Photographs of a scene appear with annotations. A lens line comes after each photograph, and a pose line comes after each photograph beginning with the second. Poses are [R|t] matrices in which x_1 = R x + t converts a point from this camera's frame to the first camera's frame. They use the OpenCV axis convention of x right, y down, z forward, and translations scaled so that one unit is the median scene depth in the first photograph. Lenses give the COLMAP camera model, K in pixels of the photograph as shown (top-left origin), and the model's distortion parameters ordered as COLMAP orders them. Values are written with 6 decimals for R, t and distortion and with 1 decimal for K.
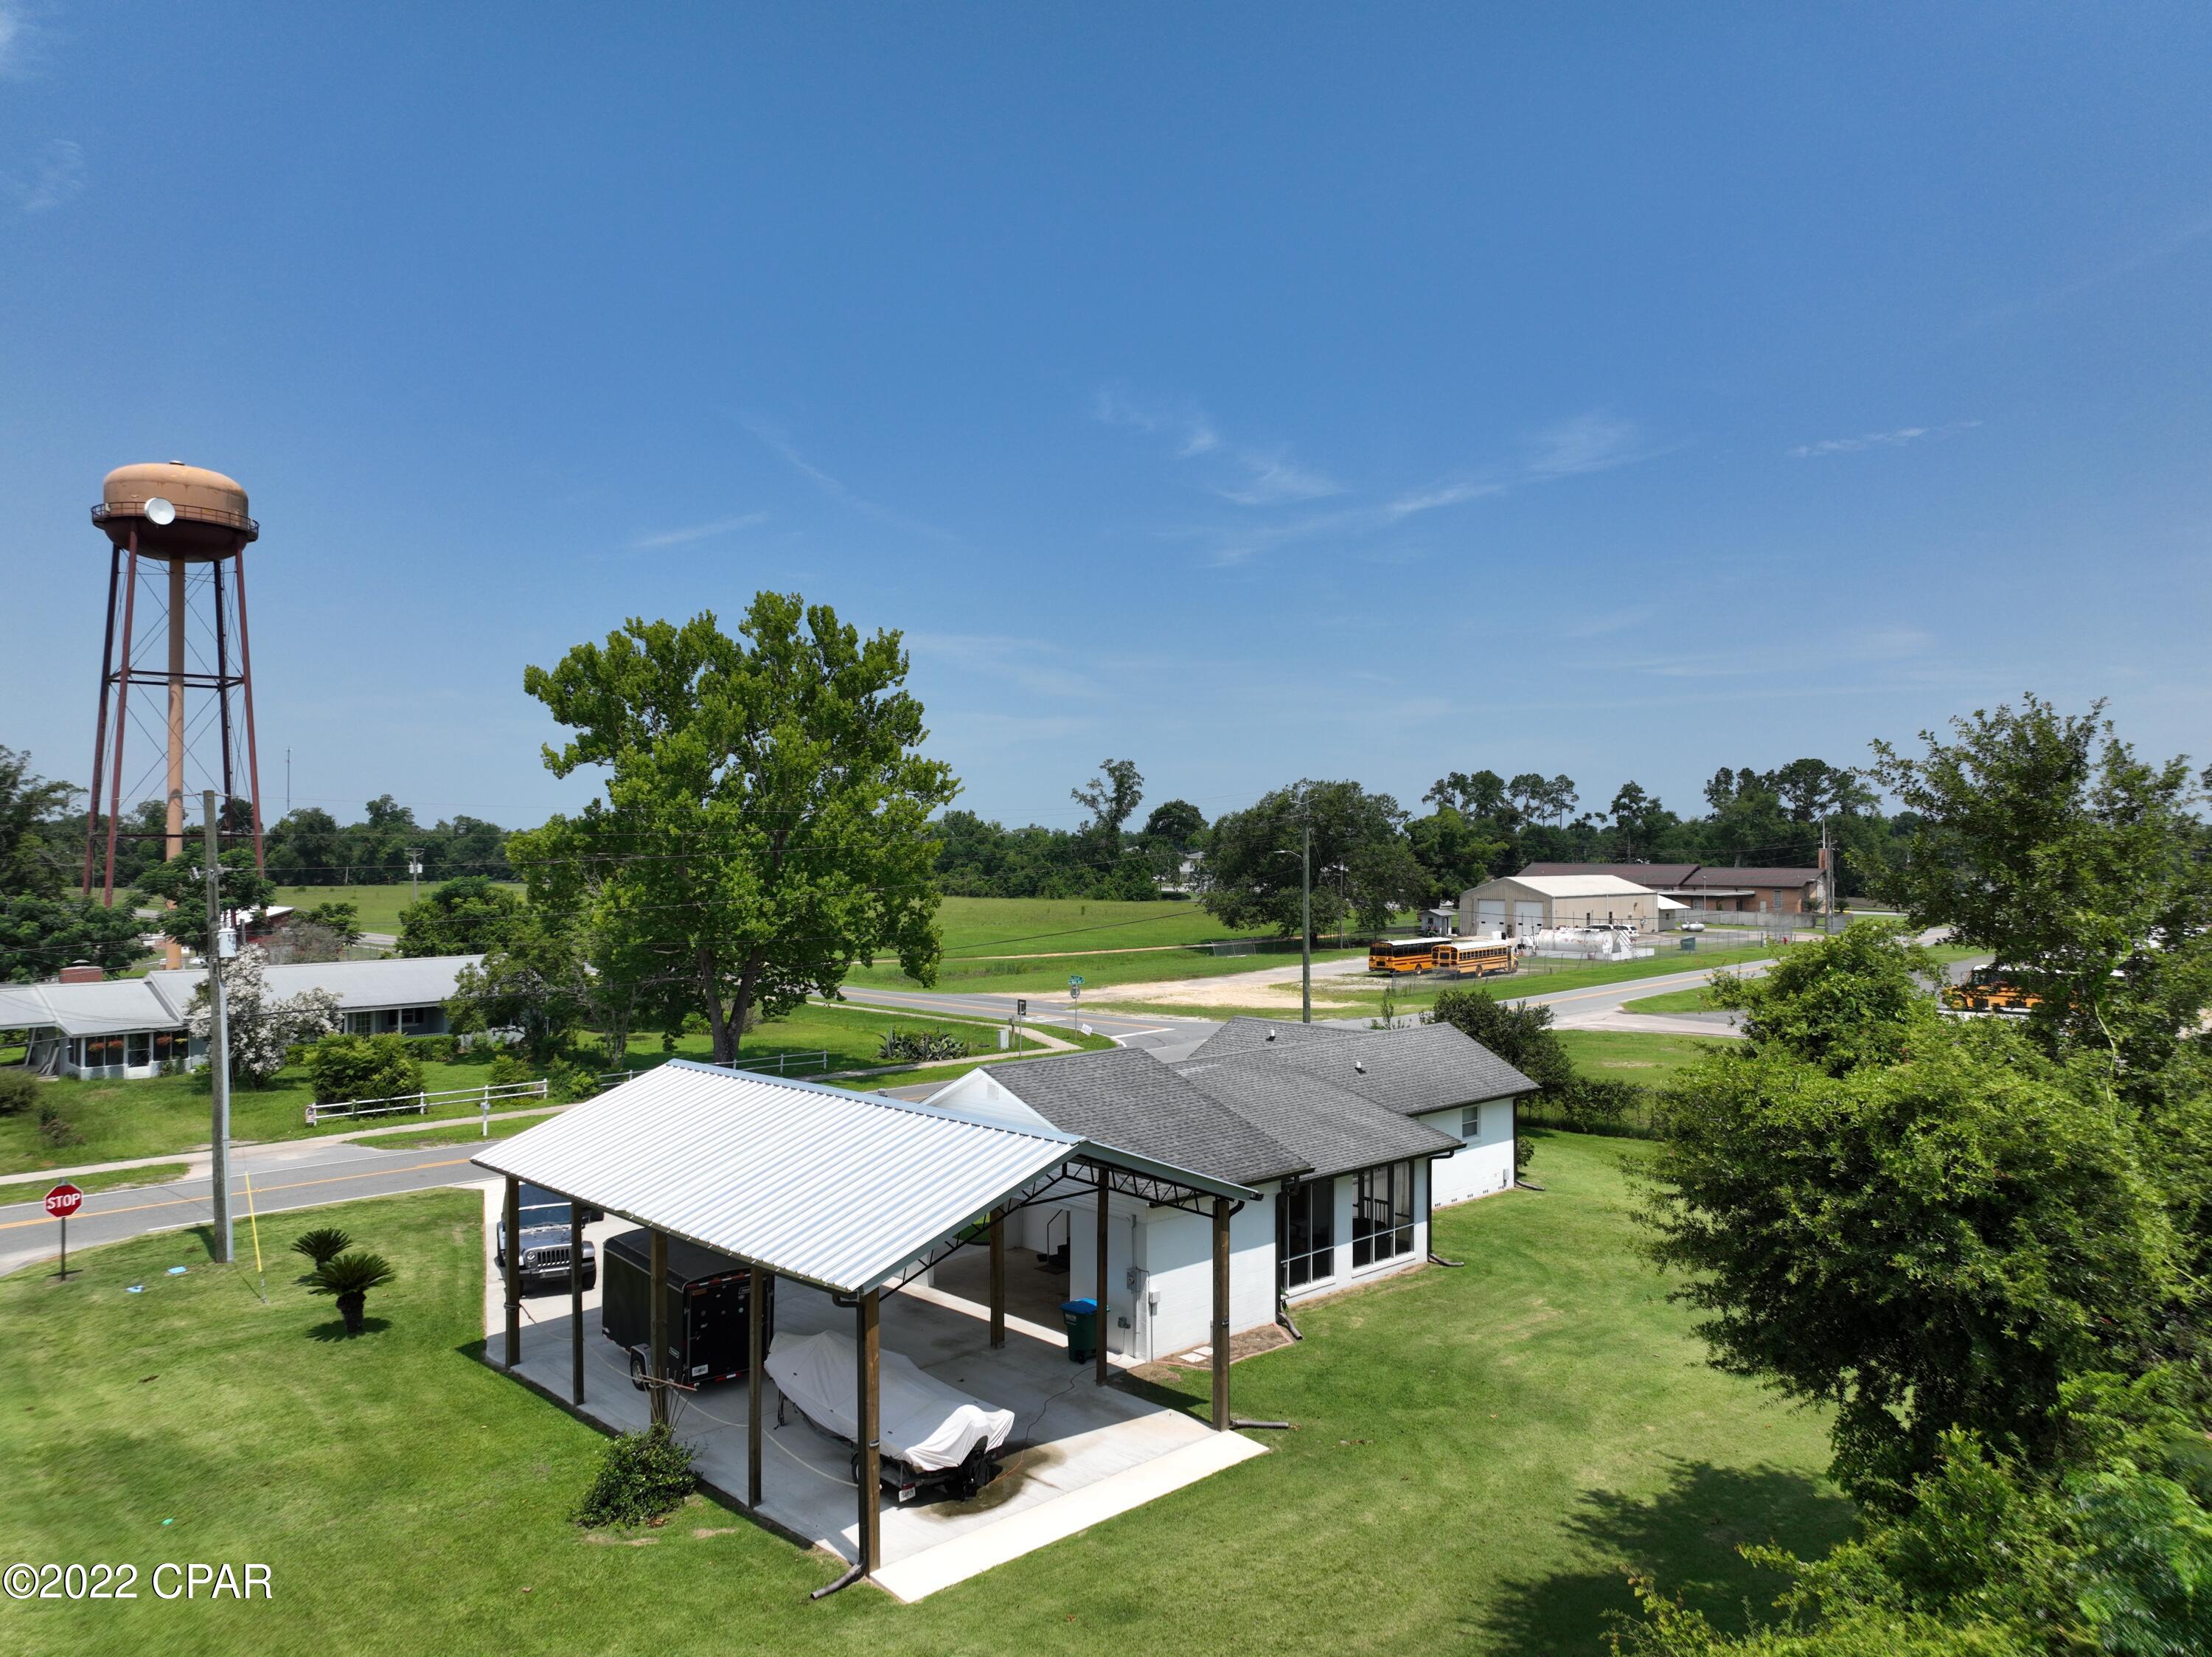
lens RADIAL K [[1577.9, 0, 1106.0], [0, 1577.9, 828.5], [0, 0, 1]] dist [0.027934, 0.001157]
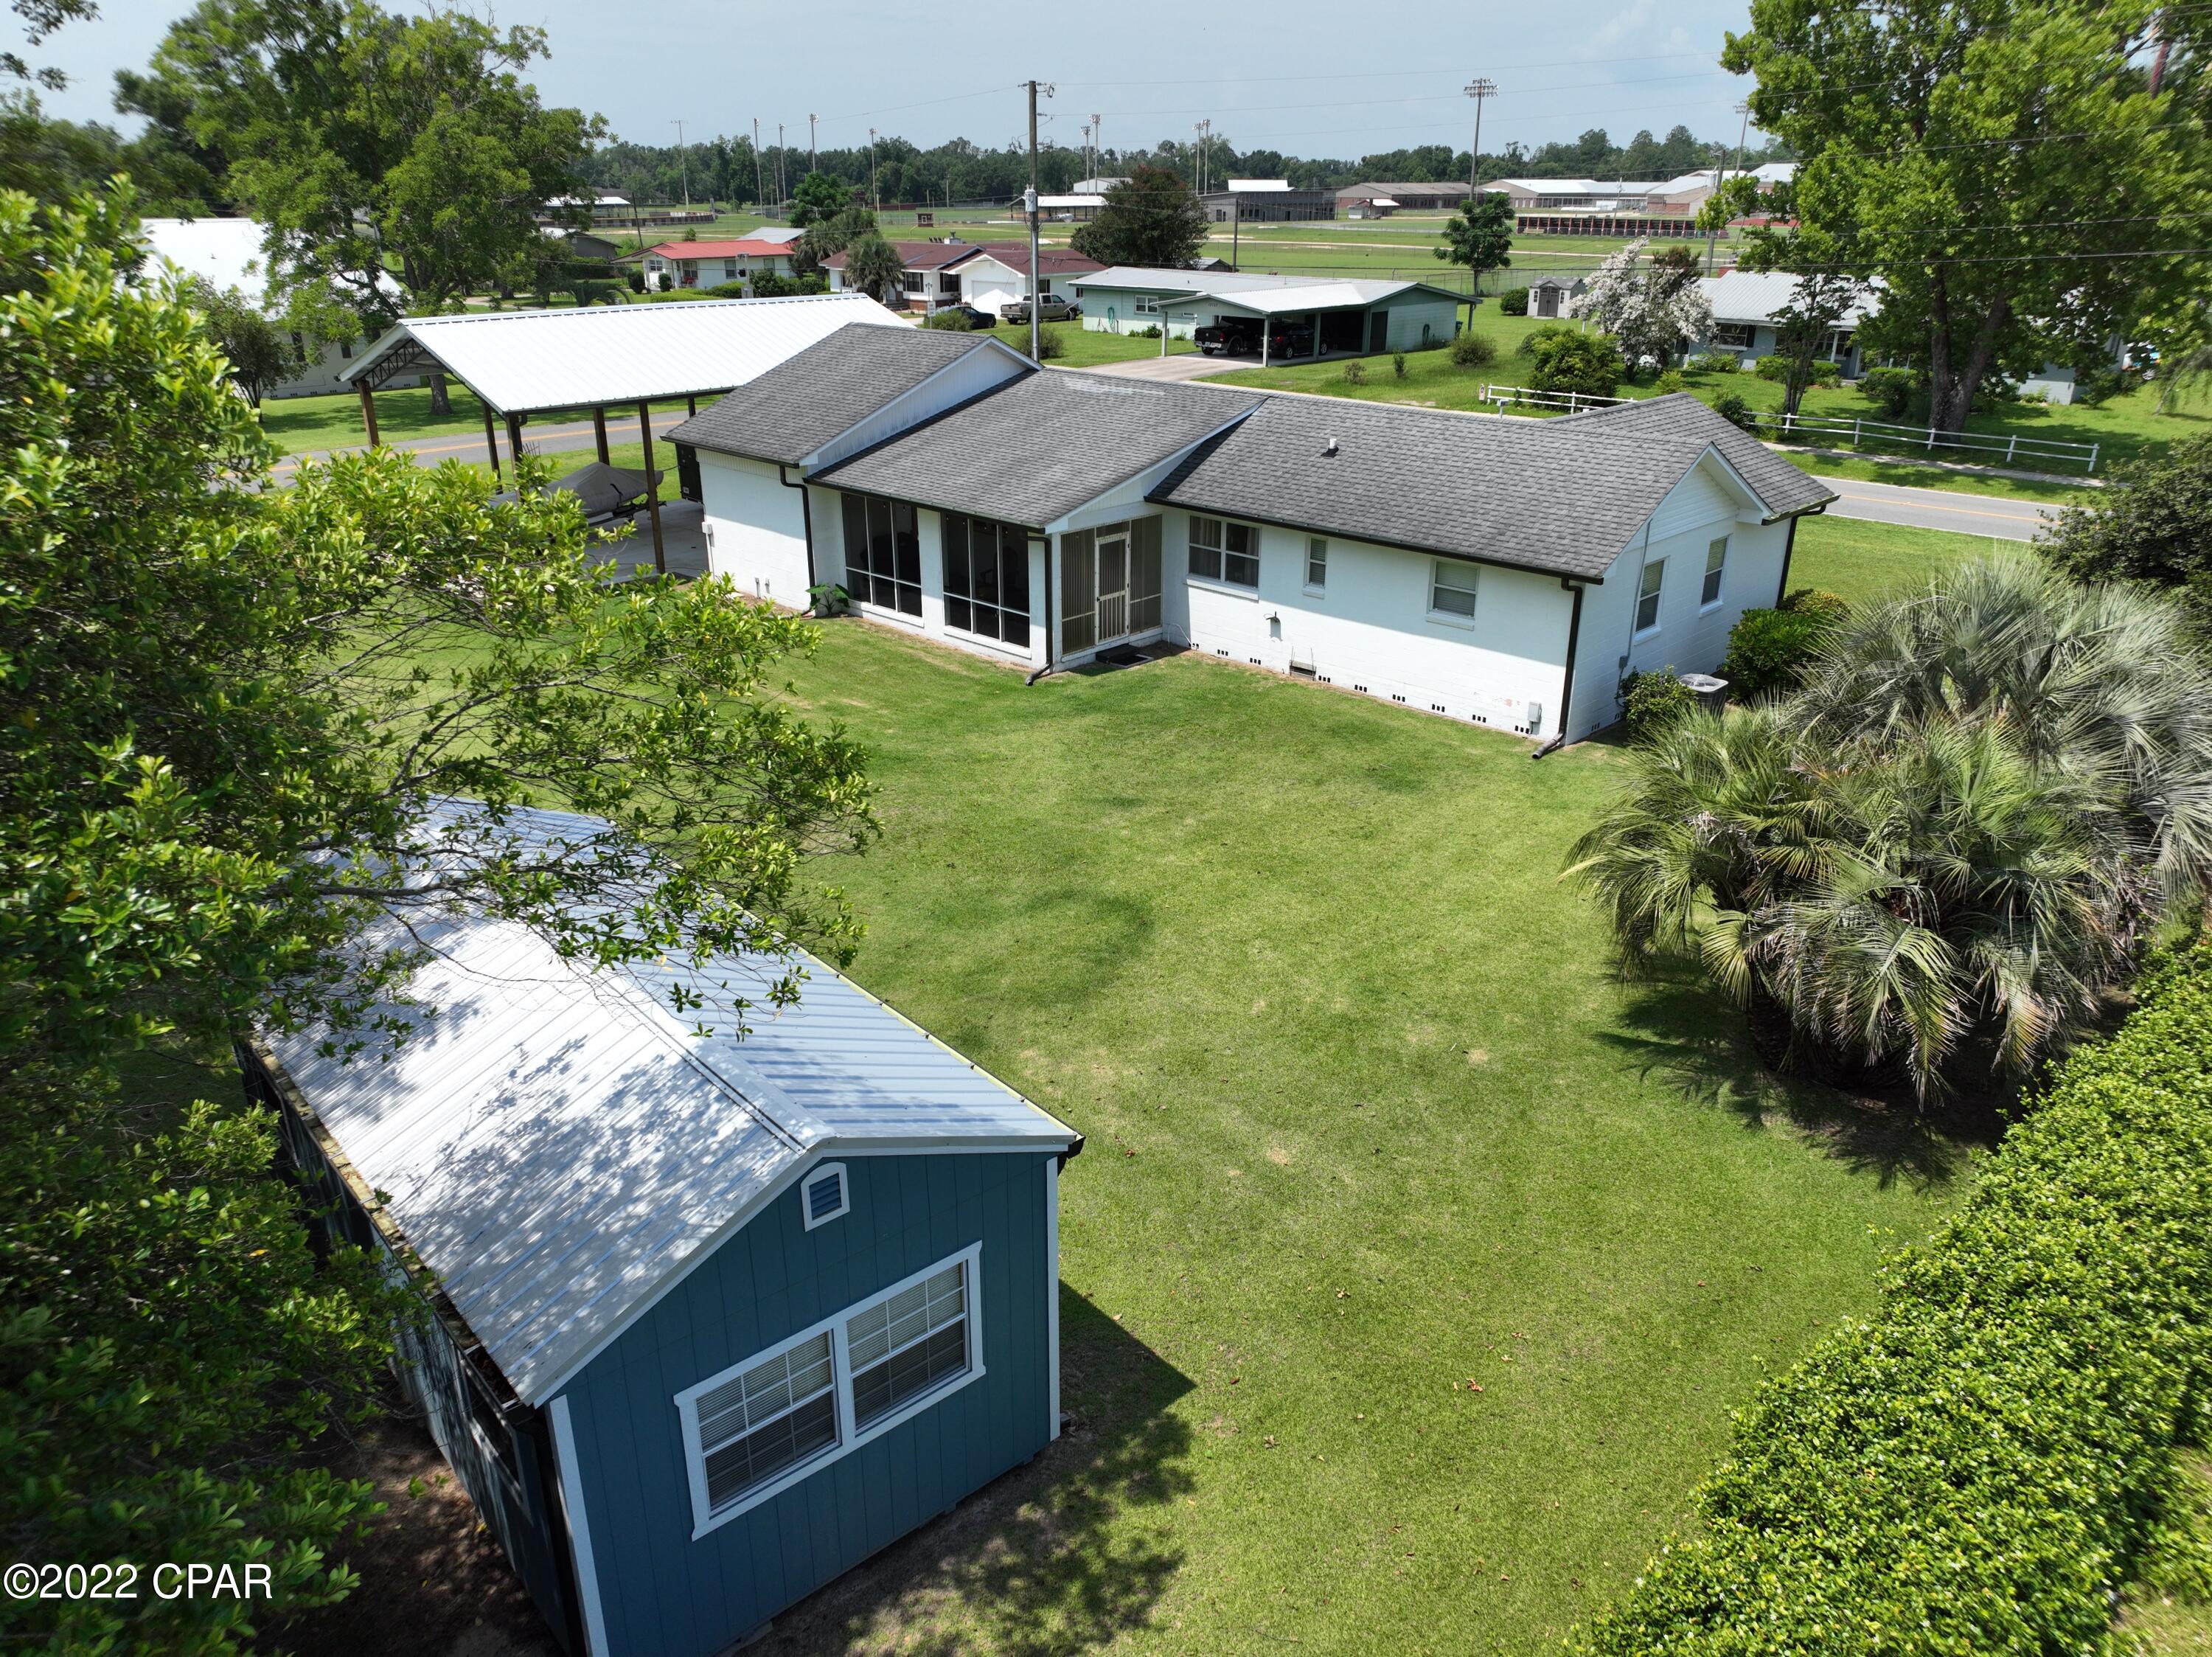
lens RADIAL K [[1577.9, 0, 1106.0], [0, 1577.9, 828.5], [0, 0, 1]] dist [0.027934, 0.001157]
pose [[0.048648, 0.378808, -0.924196, 0.974619], [0.000912, 0.925274, 0.379298, 0.053611], [0.998816, -0.019295, 0.044668, 1.023149]]
